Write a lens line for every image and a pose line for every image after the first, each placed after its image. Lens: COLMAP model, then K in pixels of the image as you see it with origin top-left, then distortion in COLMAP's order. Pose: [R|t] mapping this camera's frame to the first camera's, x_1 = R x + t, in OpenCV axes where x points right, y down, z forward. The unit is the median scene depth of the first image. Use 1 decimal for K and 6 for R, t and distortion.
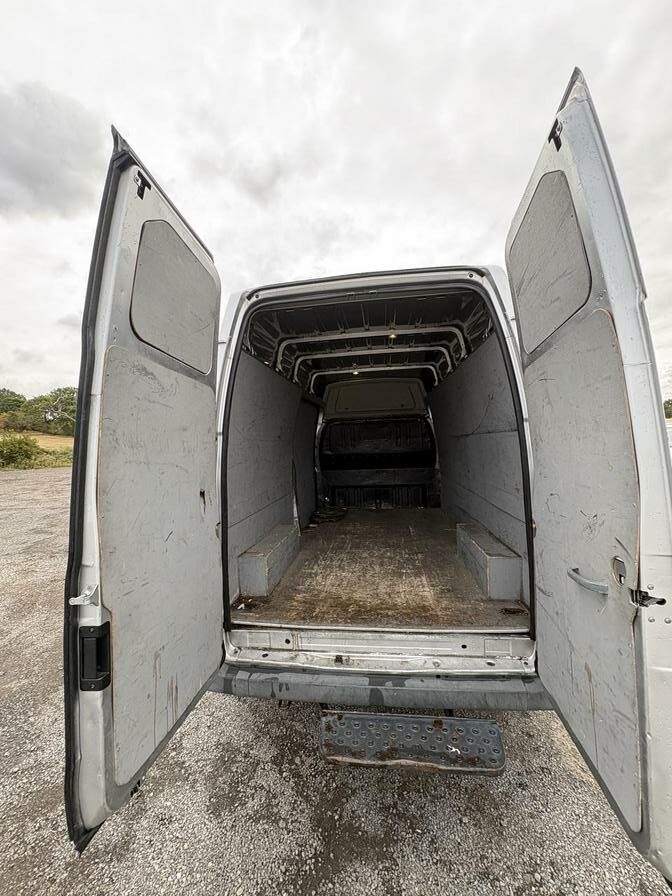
lens RADIAL K [[356.6, 0, 334.1], [0, 356.6, 449.1], [0, 0, 1]] dist [-0.001144, 0.000132]
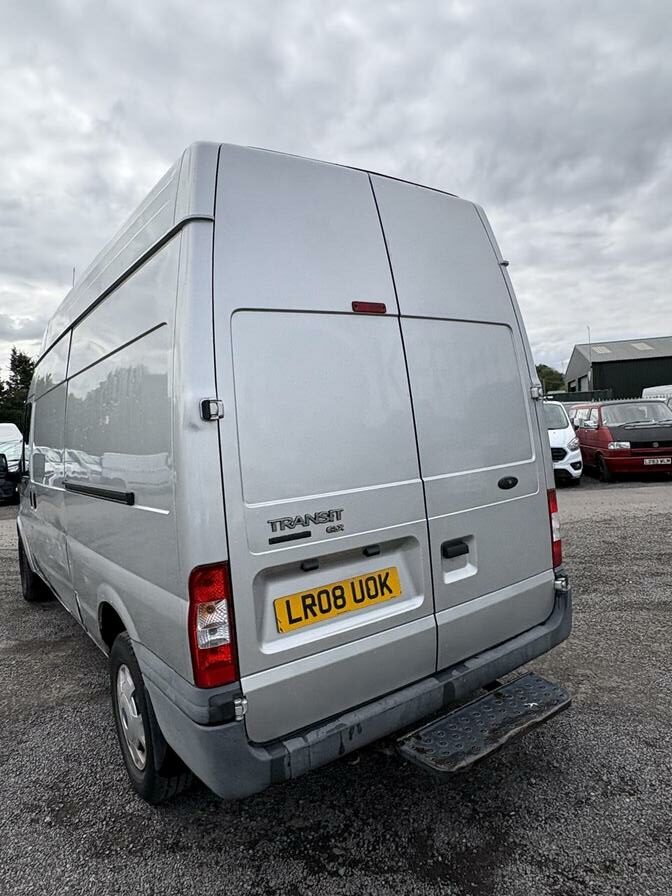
lens RADIAL K [[561.9, 0, 339.0], [0, 561.9, 445.7], [0, 0, 1]] dist [0.003129, -0.001976]
pose [[0.735287, -0.043229, 0.676376, -0.915636], [0.067104, 0.997704, -0.009182, 0.123781], [-0.674426, 0.052139, 0.736499, 0.188049]]
